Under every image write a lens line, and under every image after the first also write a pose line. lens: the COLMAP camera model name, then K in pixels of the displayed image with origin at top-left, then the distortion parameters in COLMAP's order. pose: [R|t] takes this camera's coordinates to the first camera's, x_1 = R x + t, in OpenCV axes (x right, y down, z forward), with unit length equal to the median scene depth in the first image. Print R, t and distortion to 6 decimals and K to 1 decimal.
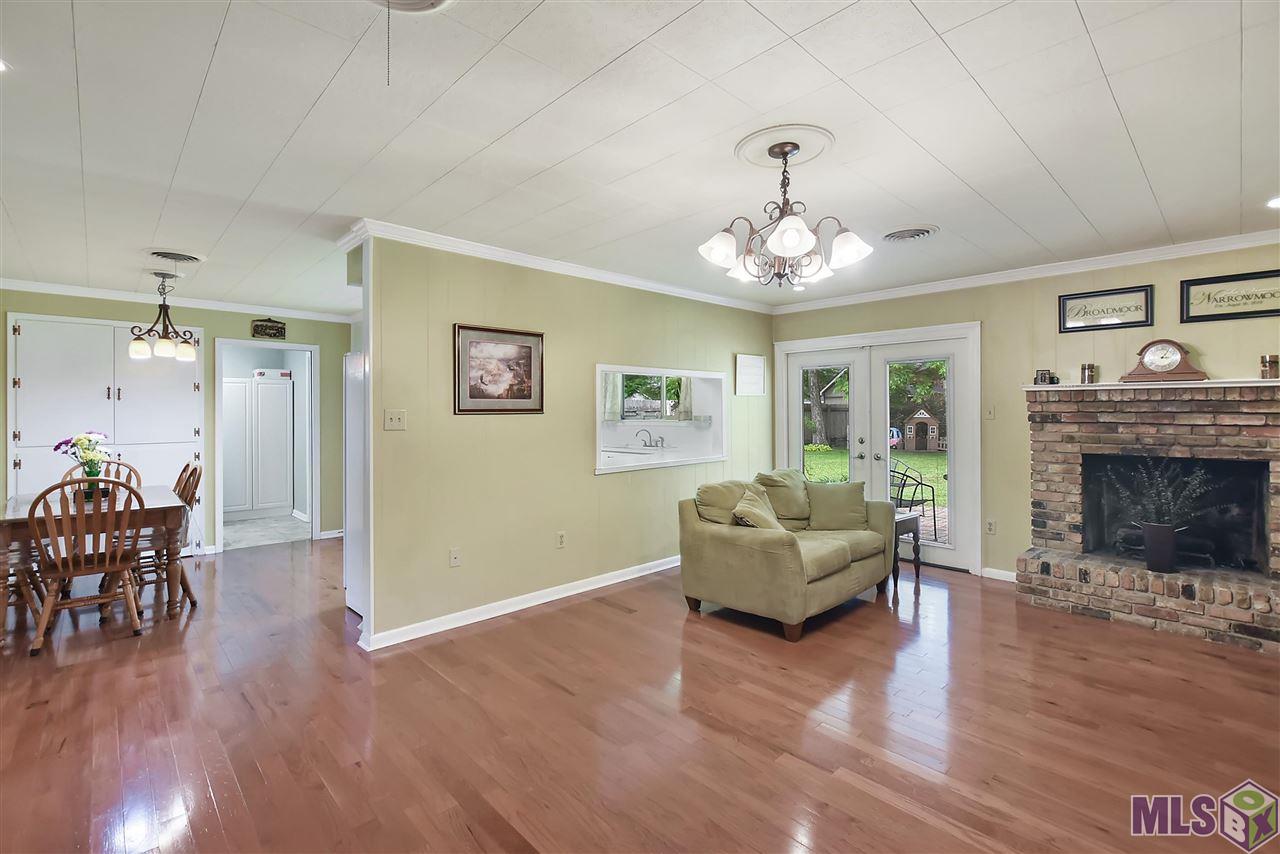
lens RADIAL K [[571.7, 0, 639.4], [0, 571.7, 411.3], [0, 0, 1]] dist [0.008214, -0.013327]
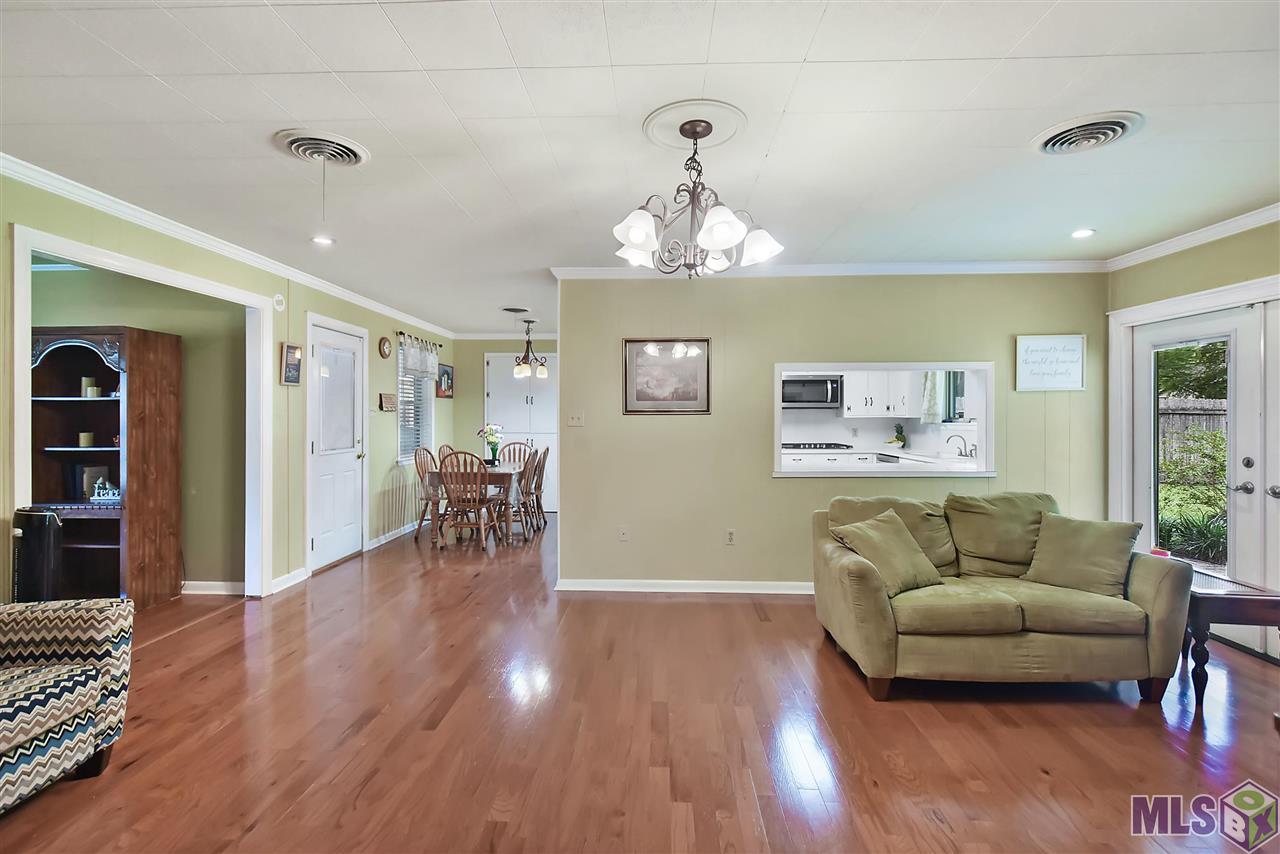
lens RADIAL K [[573.3, 0, 640.1], [0, 573.3, 421.4], [0, 0, 1]] dist [0.002583, -0.011362]
pose [[0.691450, 0.013987, -0.722289, 0.529283], [-0.002704, 0.999856, 0.016774, -0.000413], [0.722420, -0.009645, 0.691388, 0.180049]]
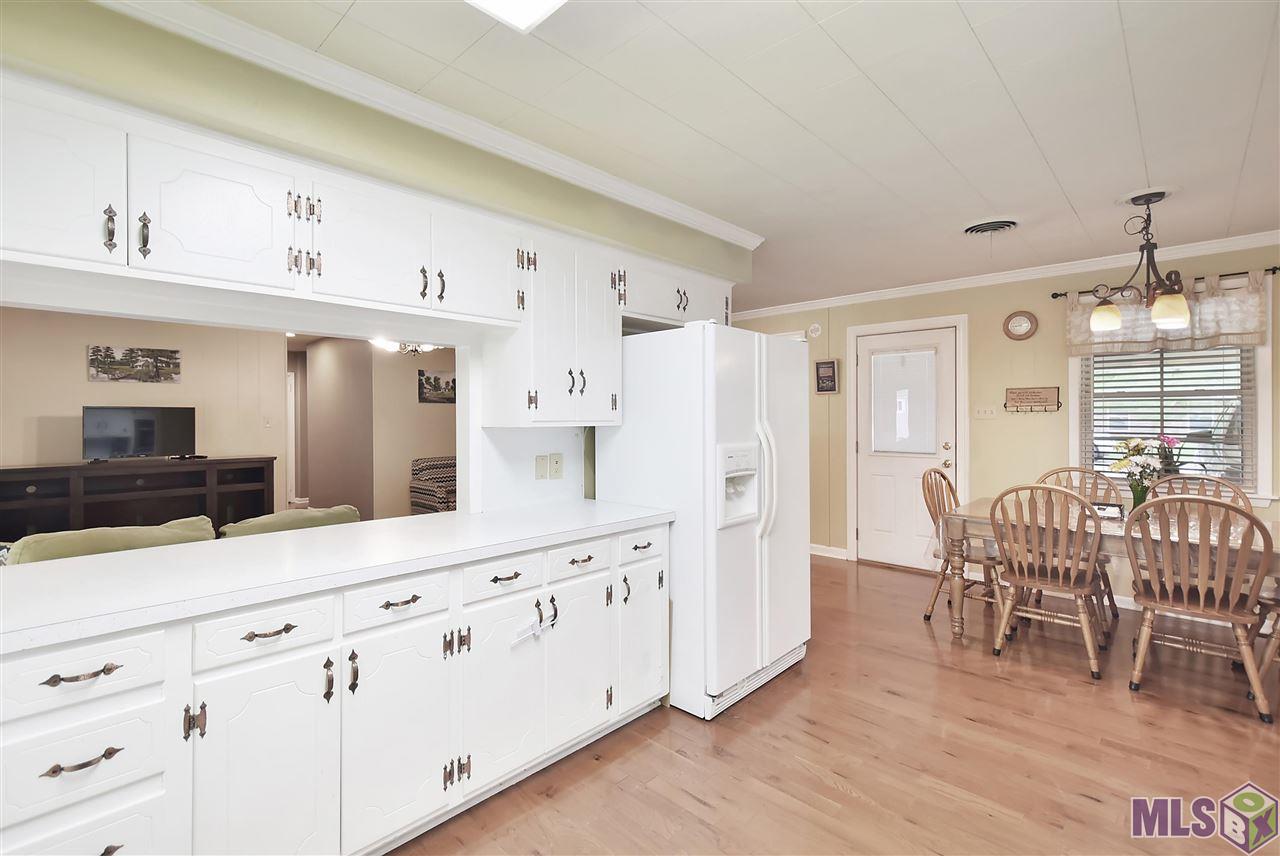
lens RADIAL K [[569.1, 0, 644.2], [0, 569.1, 417.7], [0, 0, 1]] dist [-0.000724, 0.000583]
pose [[-0.999052, 0.008367, -0.042721, -0.179376], [0.008480, 0.999961, -0.002473, 0.006578], [0.042699, -0.002832, -0.999084, 1.649324]]
